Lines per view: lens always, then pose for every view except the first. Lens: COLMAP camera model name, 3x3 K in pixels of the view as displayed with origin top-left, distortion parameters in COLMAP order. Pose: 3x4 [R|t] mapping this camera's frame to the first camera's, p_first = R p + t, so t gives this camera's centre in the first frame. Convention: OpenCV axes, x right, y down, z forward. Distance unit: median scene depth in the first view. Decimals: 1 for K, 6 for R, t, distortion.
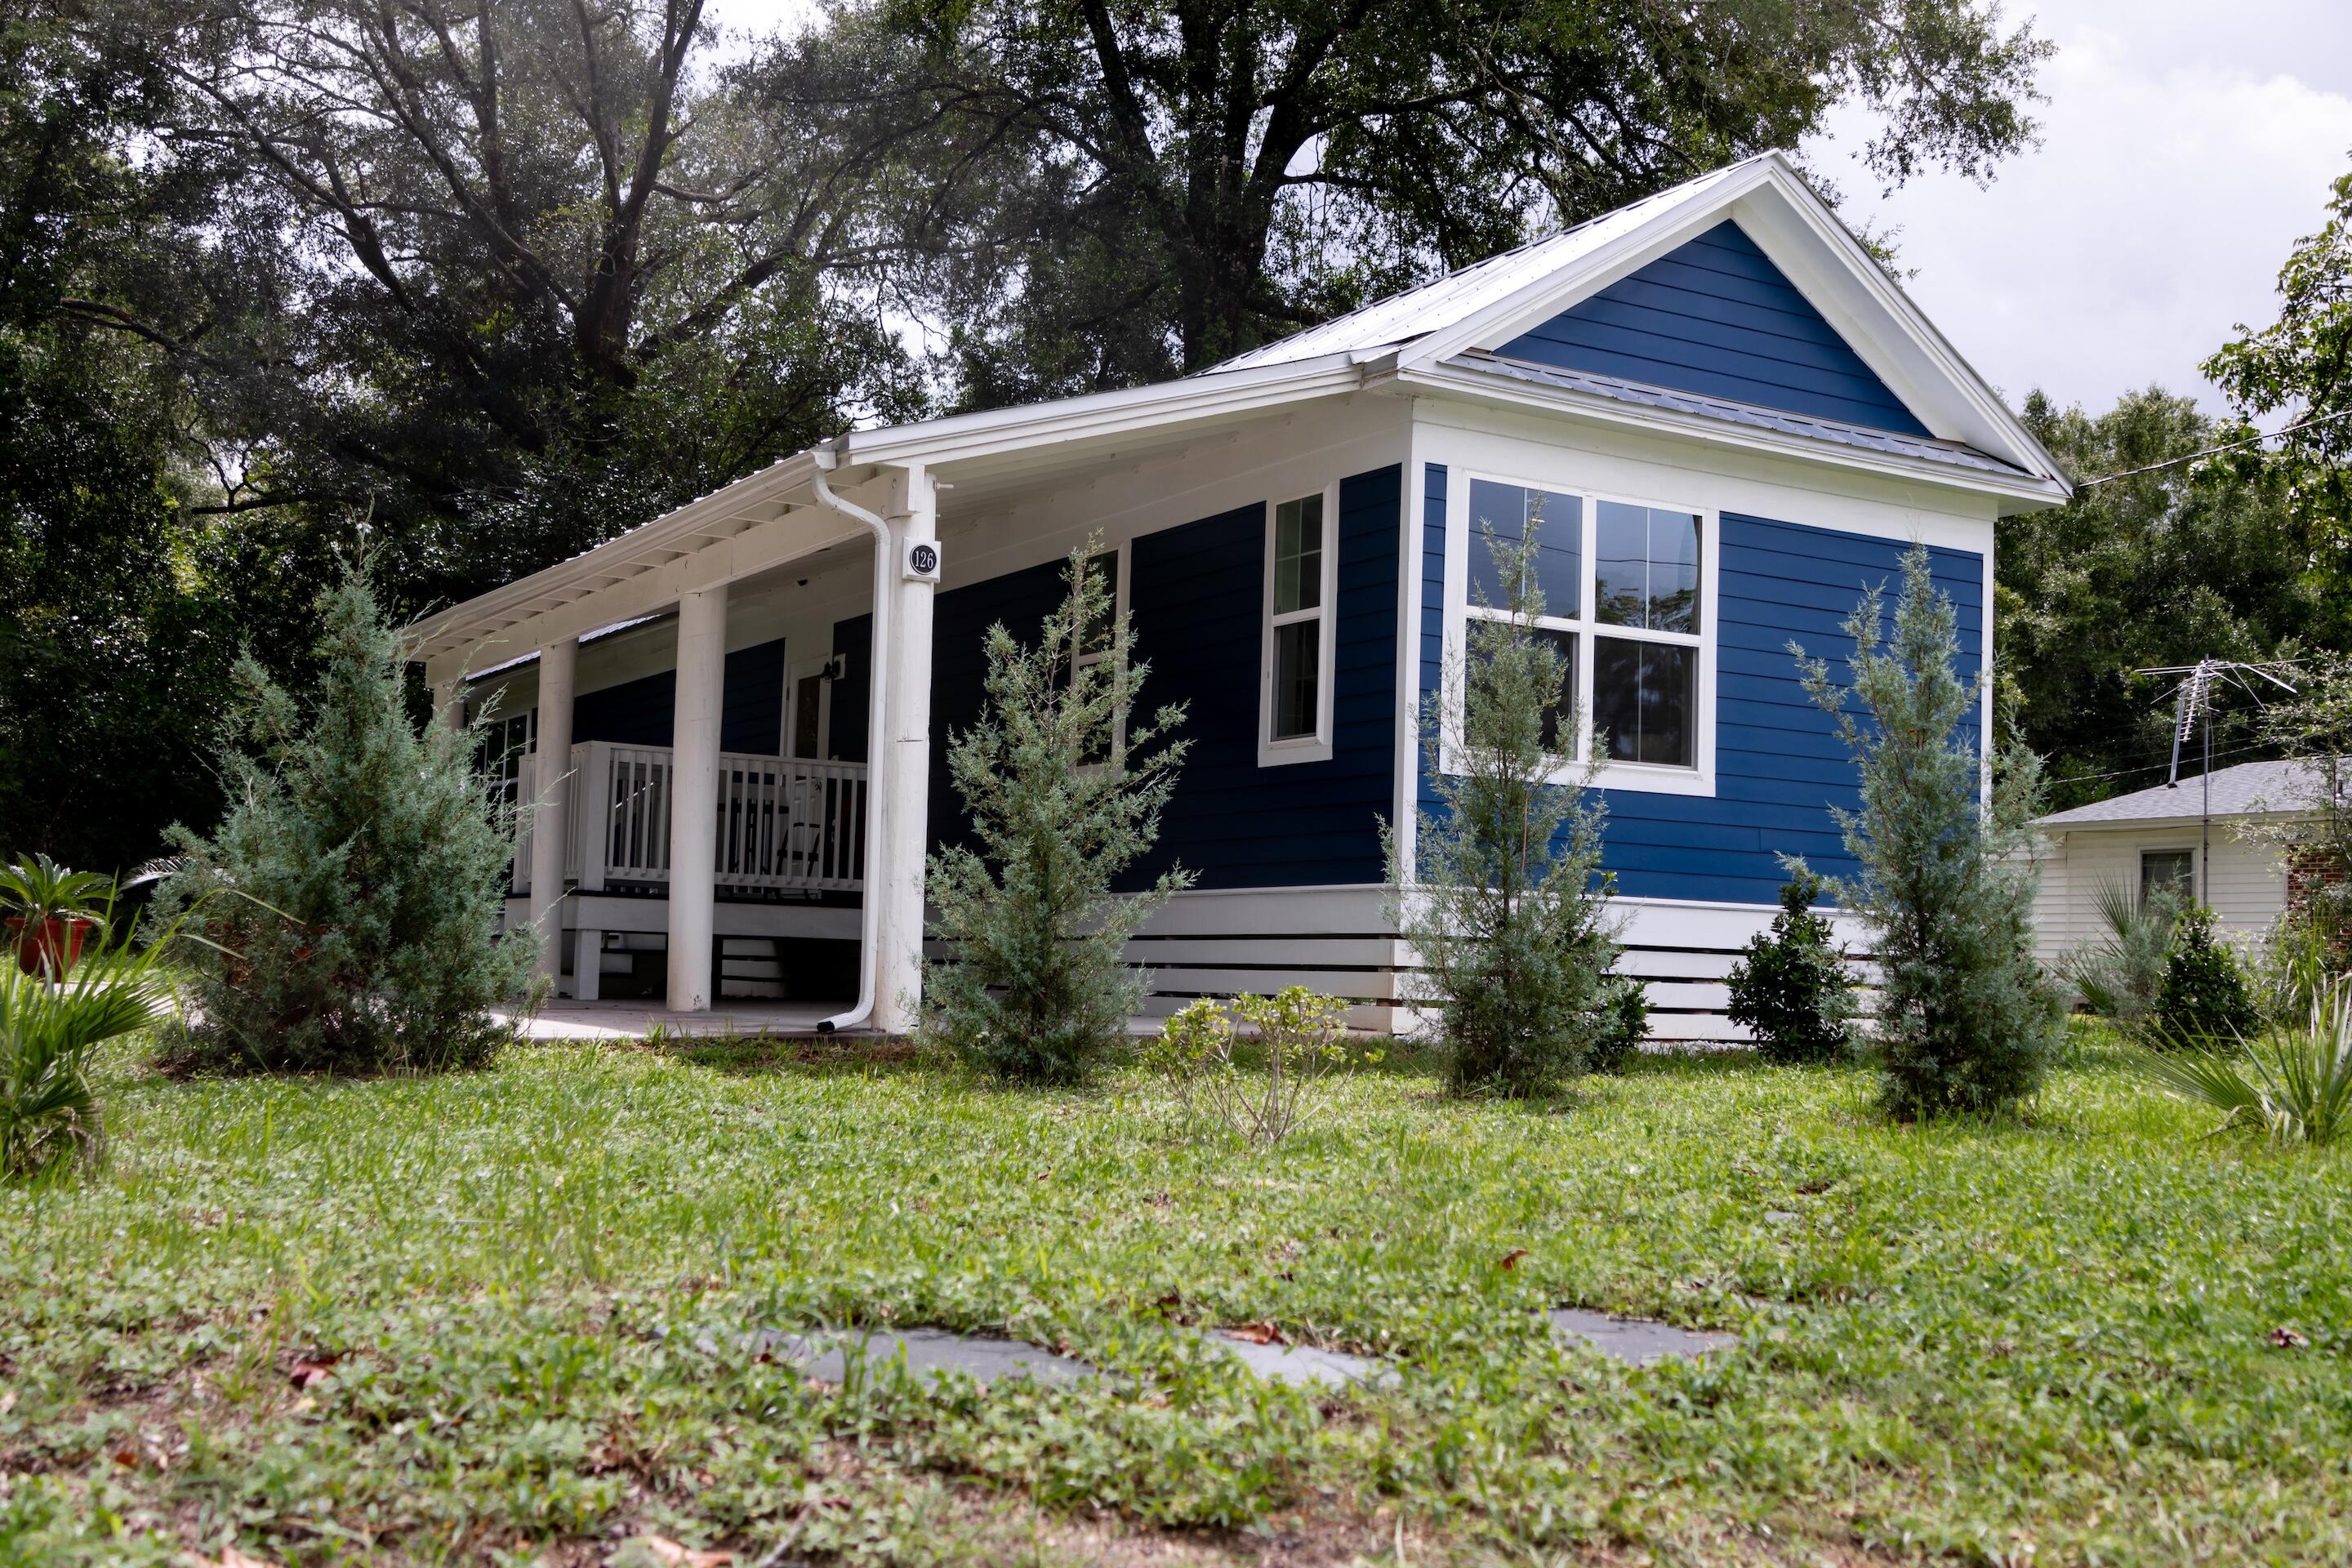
lens RADIAL K [[2444.5, 0, 1186.7], [0, 2444.5, 795.7], [0, 0, 1]] dist [-0.005280, 0.000000]
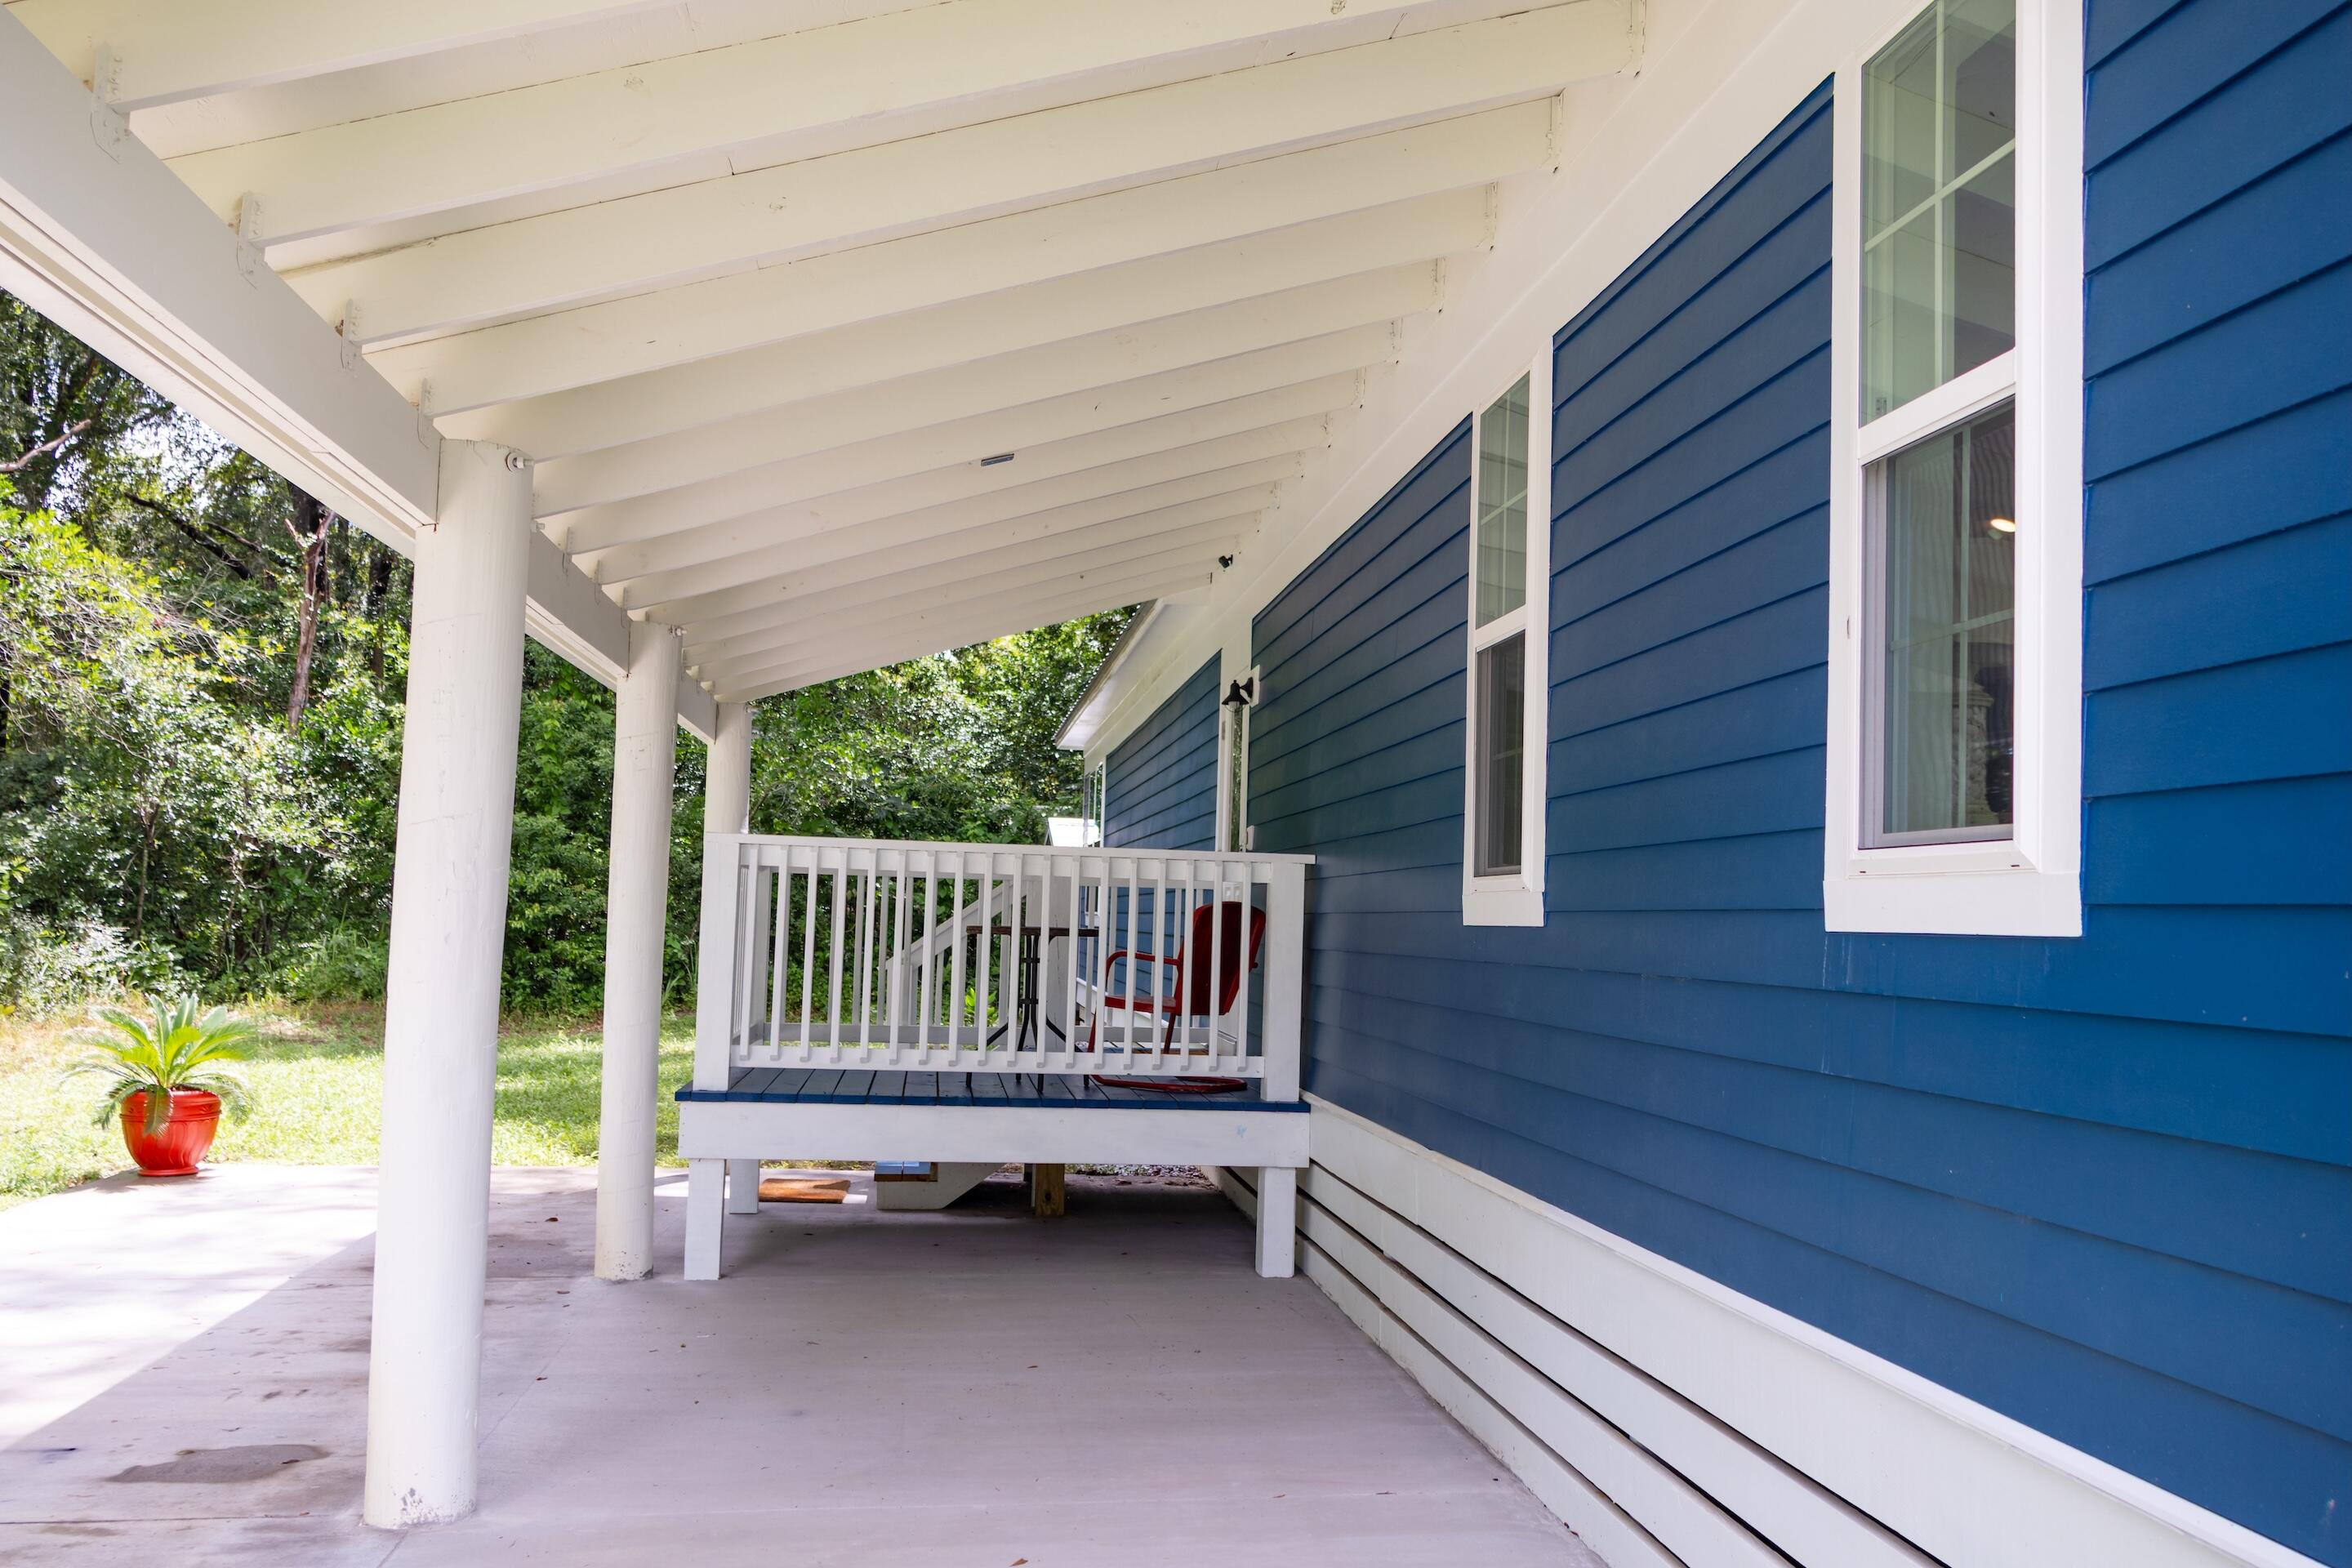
lens RADIAL K [[1912.5, 0, 1177.7], [0, 1912.5, 782.7], [0, 0, 1]] dist [-0.006212, 0.028909]
pose [[0.915948, -0.034985, -0.399769, 0.048281], [0.032946, 0.999385, -0.011976, -0.028482], [0.399942, -0.002201, 0.916538, 0.709135]]
